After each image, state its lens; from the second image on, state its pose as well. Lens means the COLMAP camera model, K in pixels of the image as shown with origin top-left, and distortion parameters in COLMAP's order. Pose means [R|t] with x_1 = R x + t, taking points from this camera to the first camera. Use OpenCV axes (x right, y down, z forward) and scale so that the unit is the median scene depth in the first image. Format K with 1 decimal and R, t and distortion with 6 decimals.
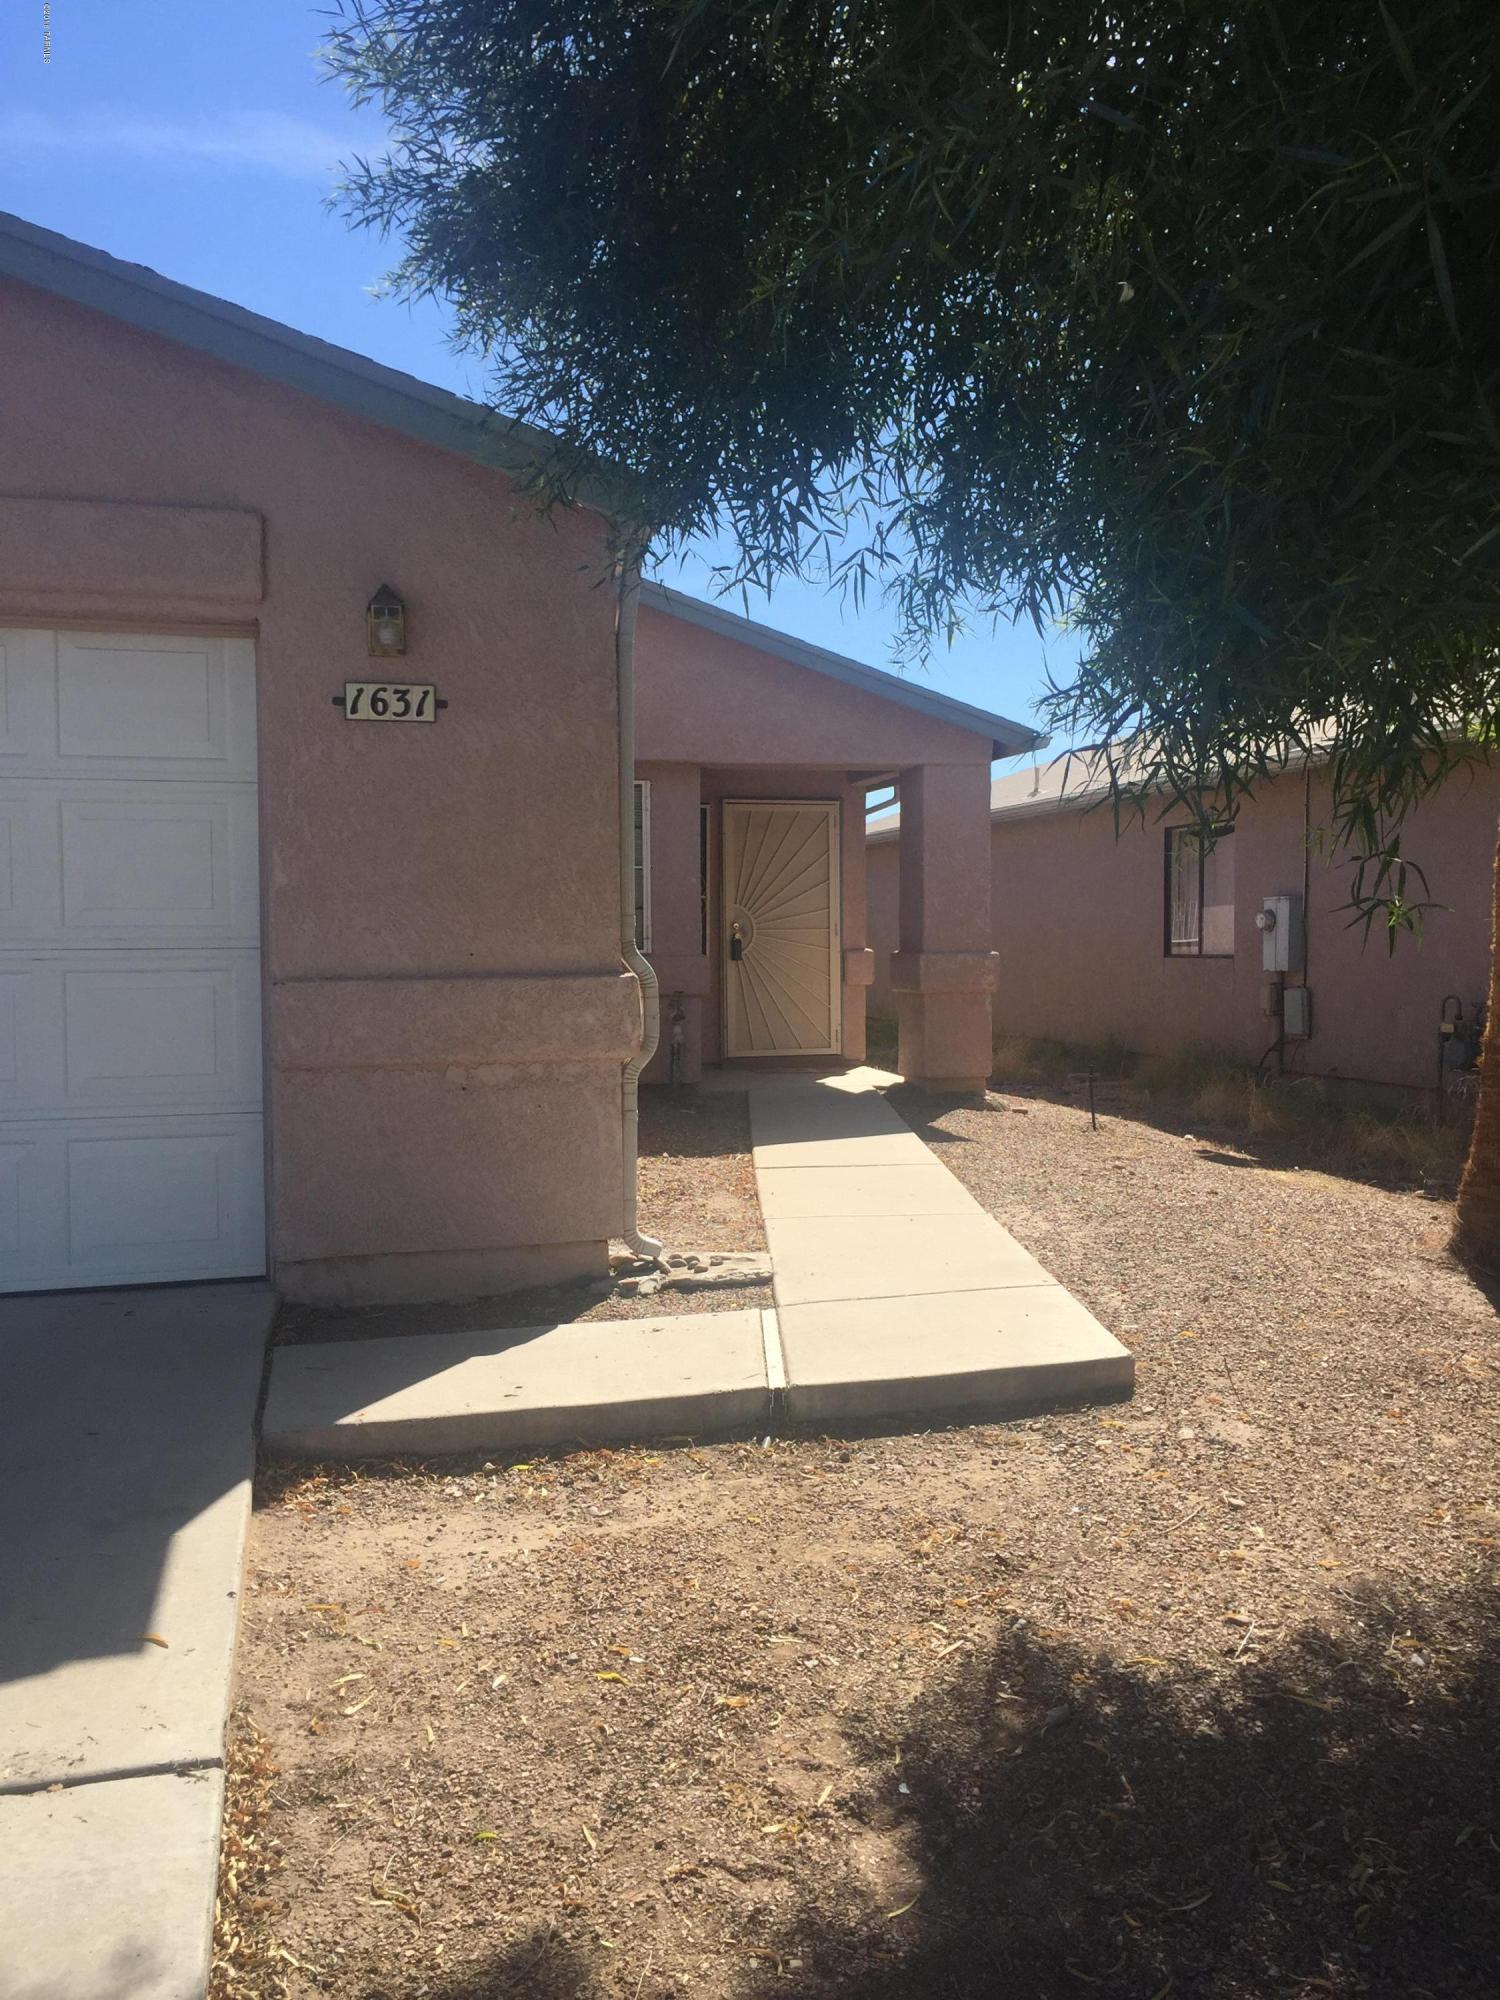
lens RADIAL K [[1674.1, 0, 750.0], [0, 1674.1, 1000.0], [0, 0, 1]] dist [0.040849, -0.002029]
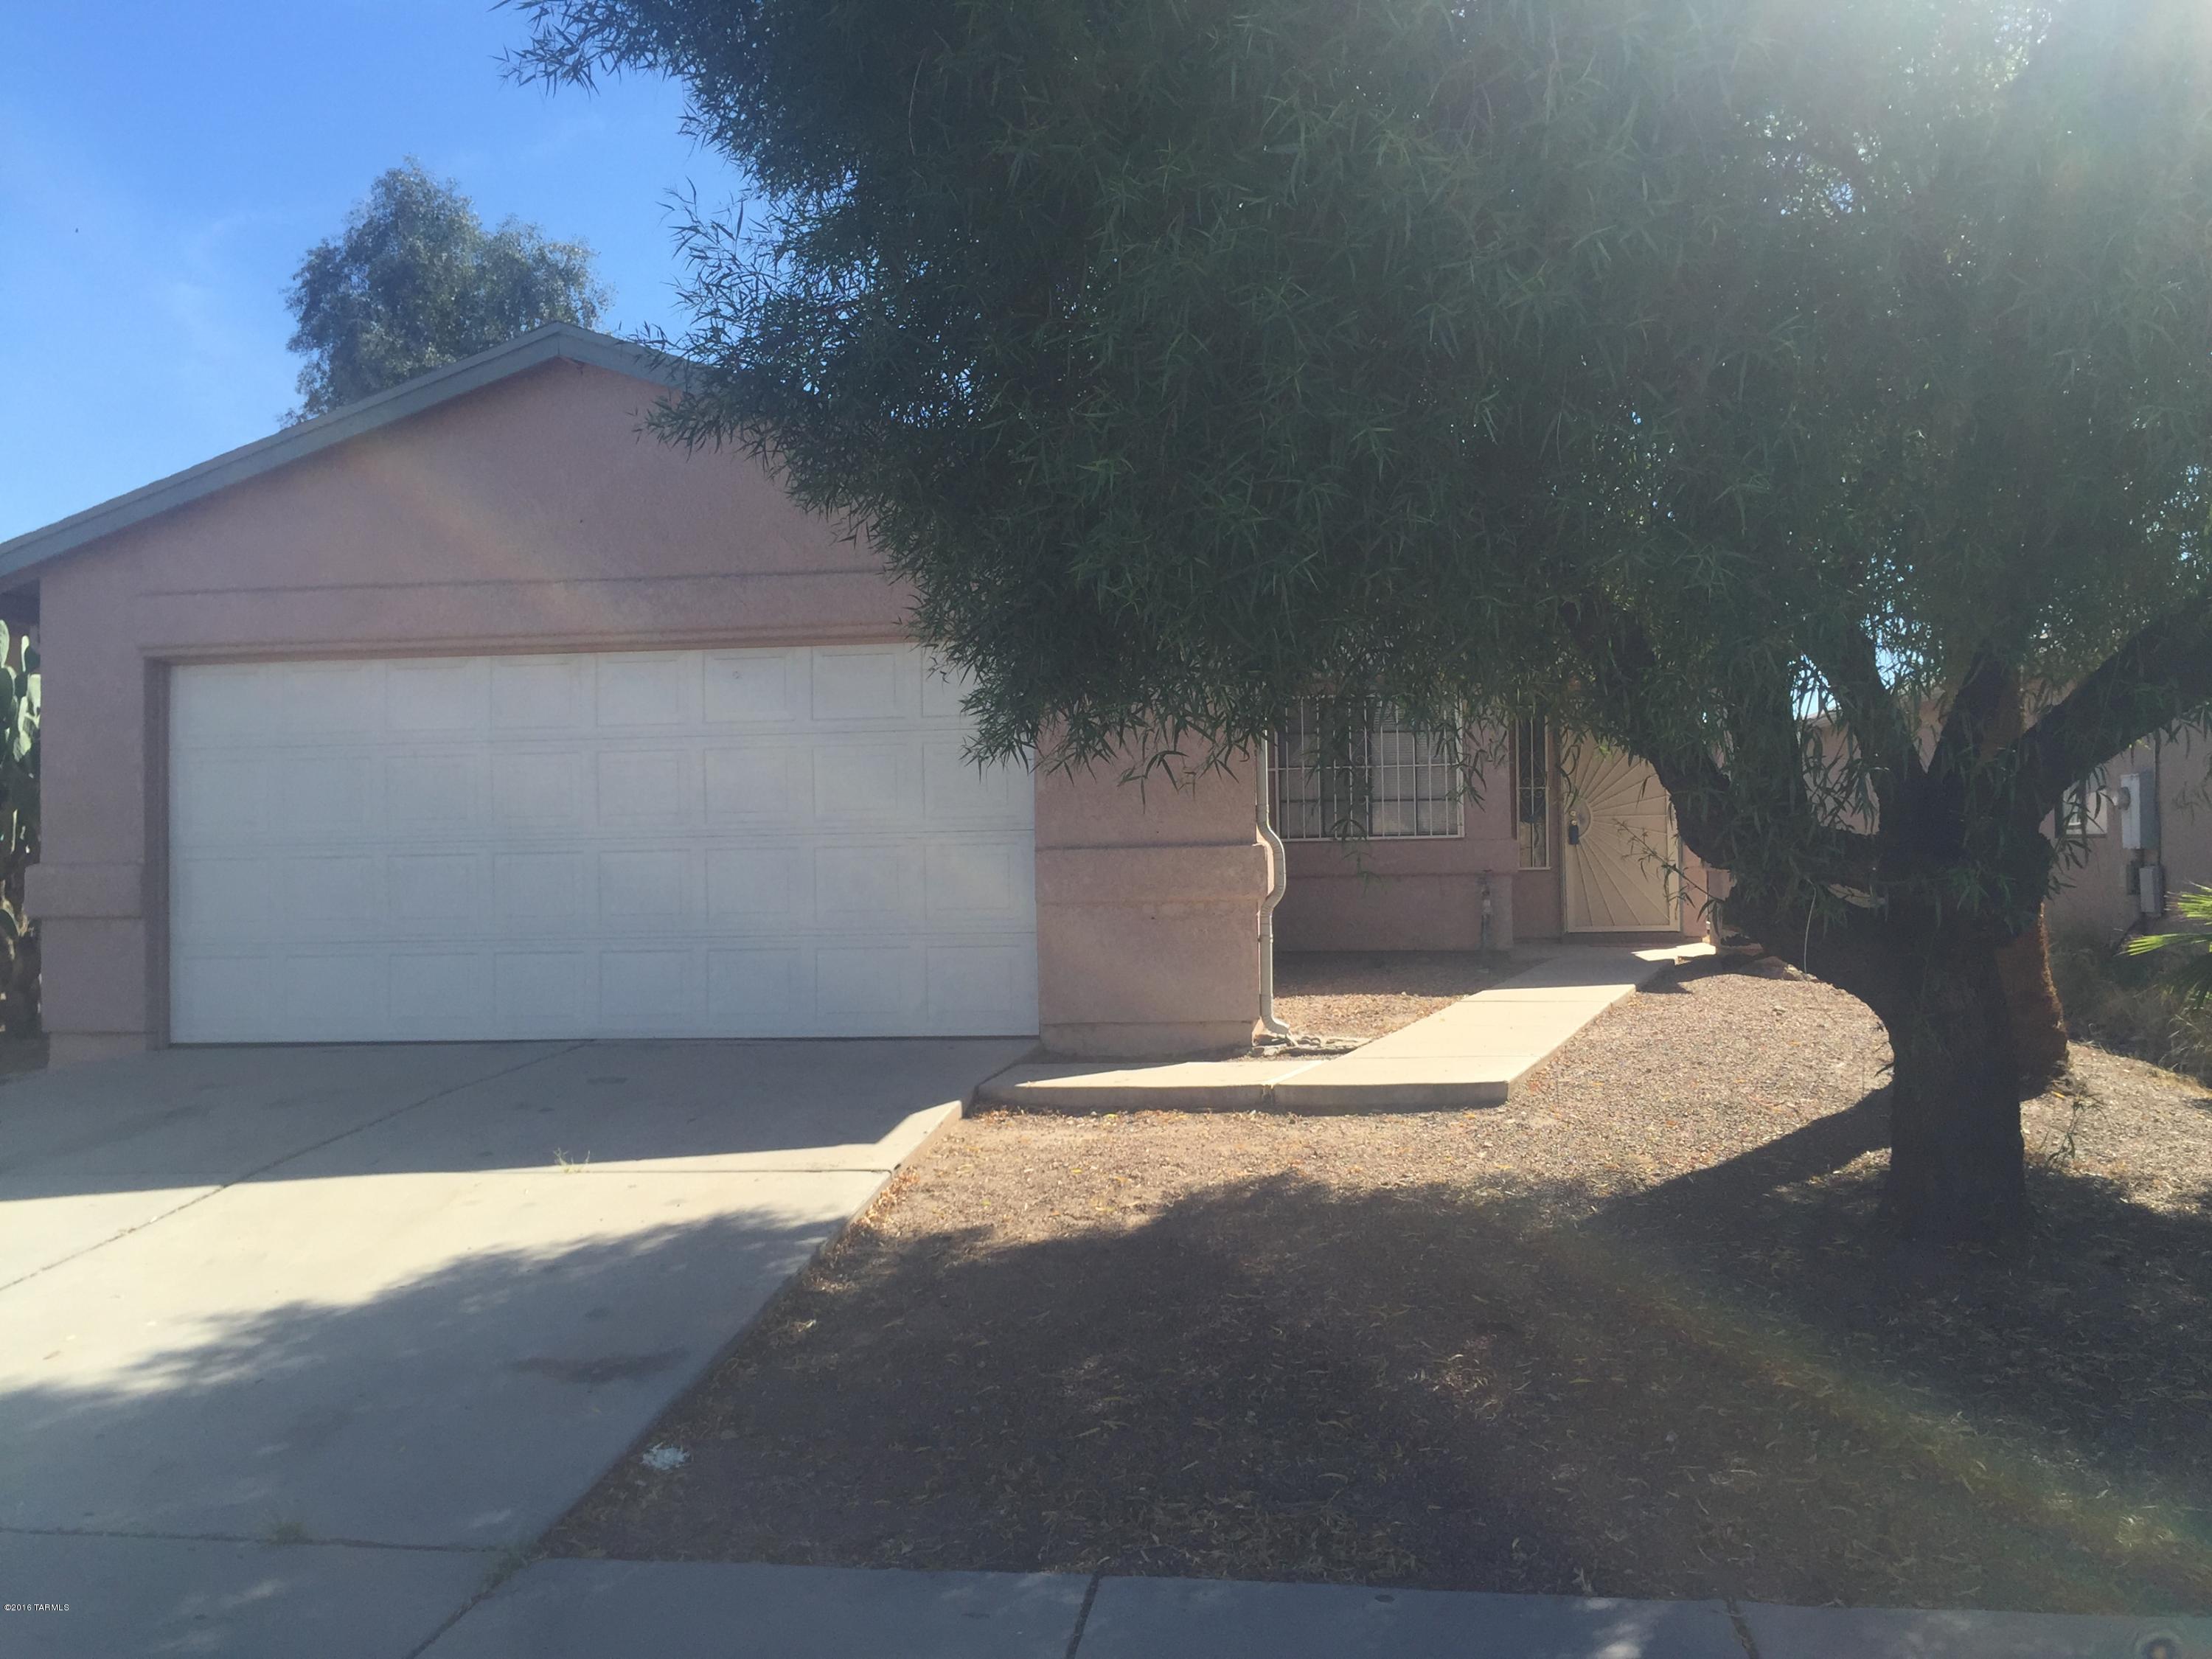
lens RADIAL K [[1836.3, 0, 1106.0], [0, 1836.3, 829.5], [0, 0, 1]] dist [0.005435, -0.000239]
pose [[0.919718, -0.014472, -0.392312, 0.460064], [-0.001428, 0.999190, -0.040207, 0.039348], [0.392576, 0.037539, 0.918953, -0.588150]]
